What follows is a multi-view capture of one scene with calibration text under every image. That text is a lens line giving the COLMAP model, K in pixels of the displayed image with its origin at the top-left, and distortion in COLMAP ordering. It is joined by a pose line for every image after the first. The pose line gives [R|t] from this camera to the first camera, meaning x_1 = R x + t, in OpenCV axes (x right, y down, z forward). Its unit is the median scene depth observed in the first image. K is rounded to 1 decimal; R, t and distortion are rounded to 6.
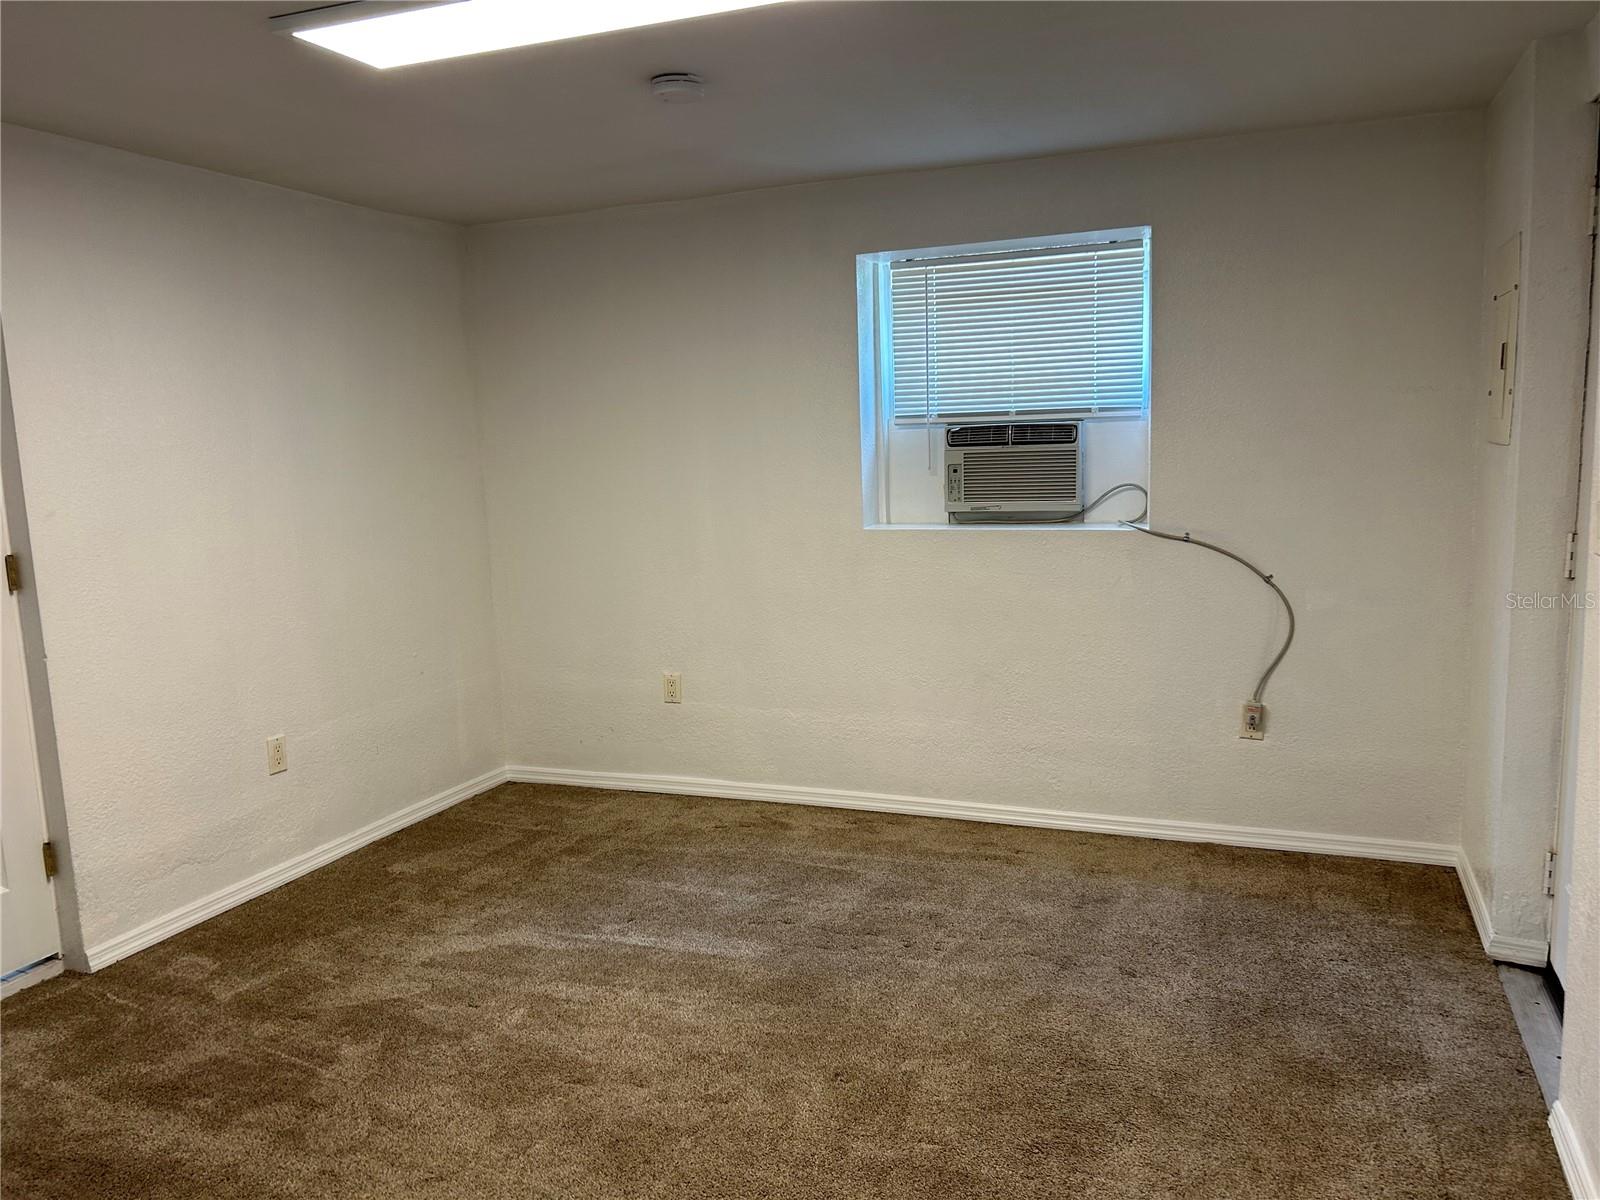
lens RADIAL K [[1212.0, 0, 818.5], [0, 1212.0, 598.4], [0, 0, 1]] dist [0.062556, -0.066453]
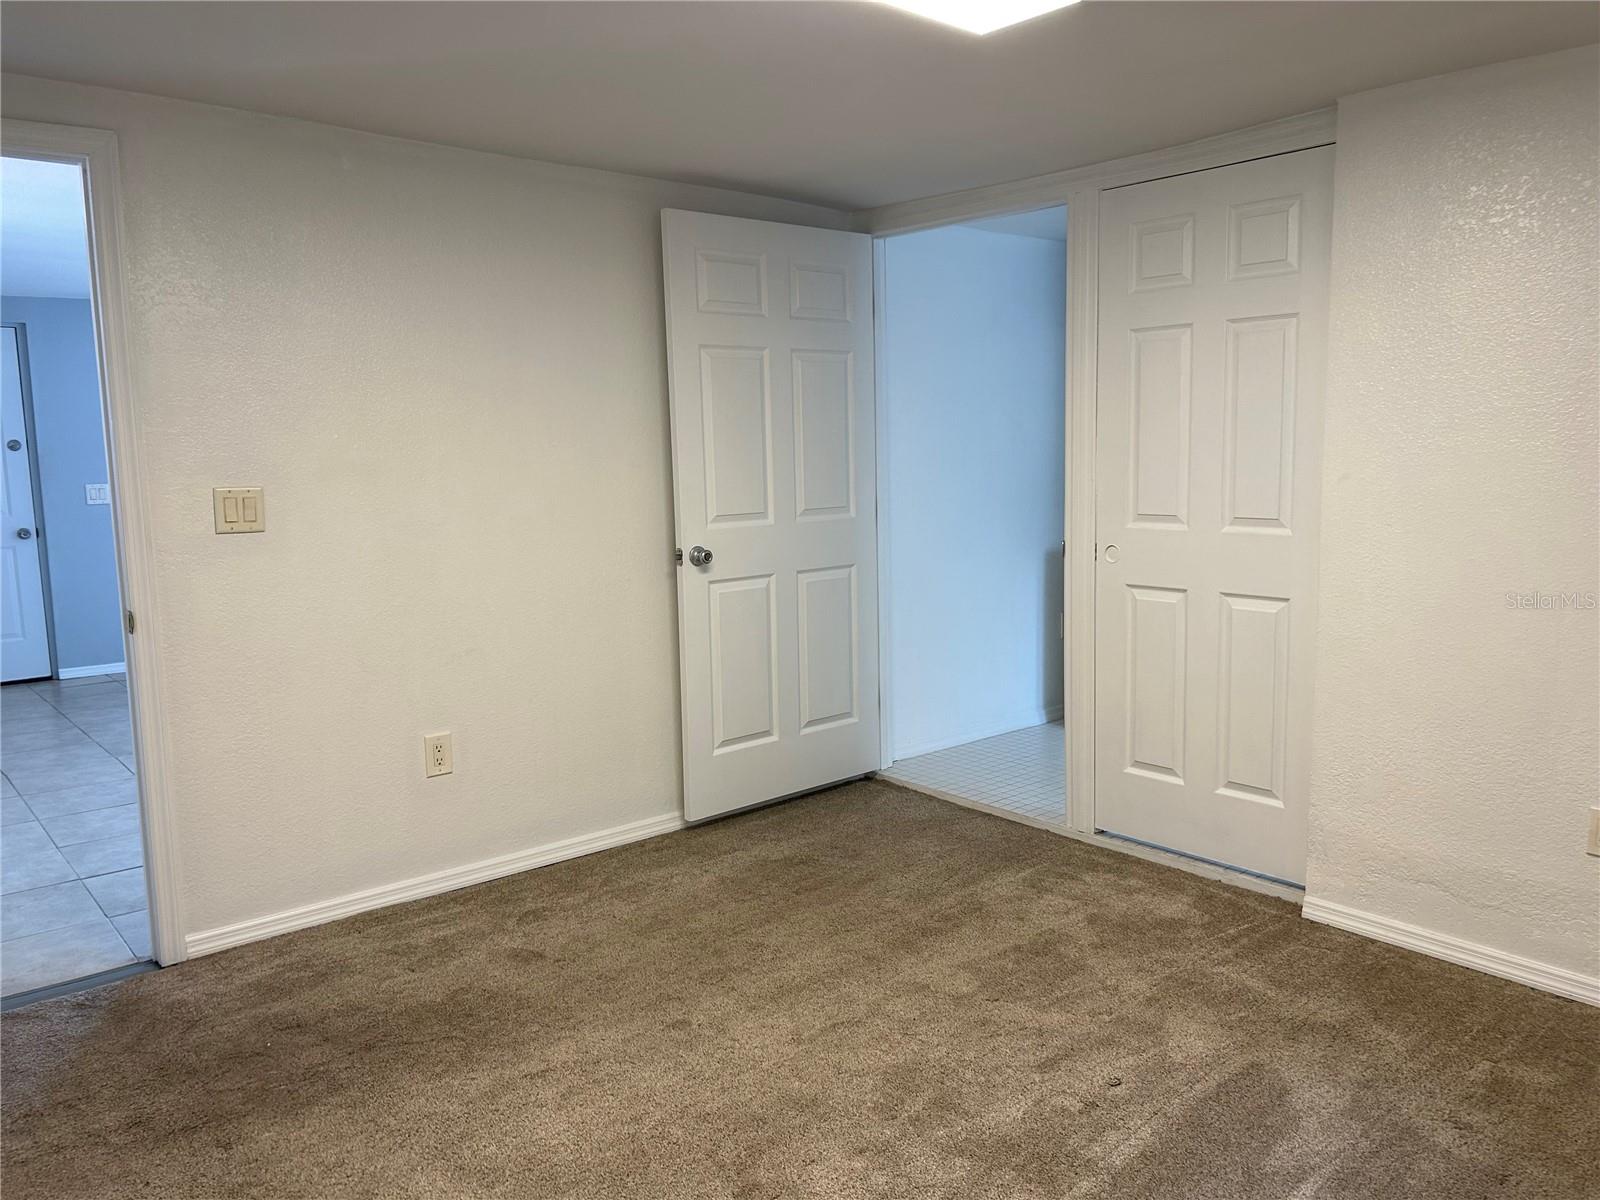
lens RADIAL K [[1212.0, 0, 818.5], [0, 1212.0, 598.4], [0, 0, 1]] dist [0.062556, -0.066453]
pose [[-0.470310, 0.155991, -0.868605, 0.841952], [-0.087221, 0.971219, 0.221646, -0.277781], [0.878180, 0.180003, -0.443168, 1.898085]]
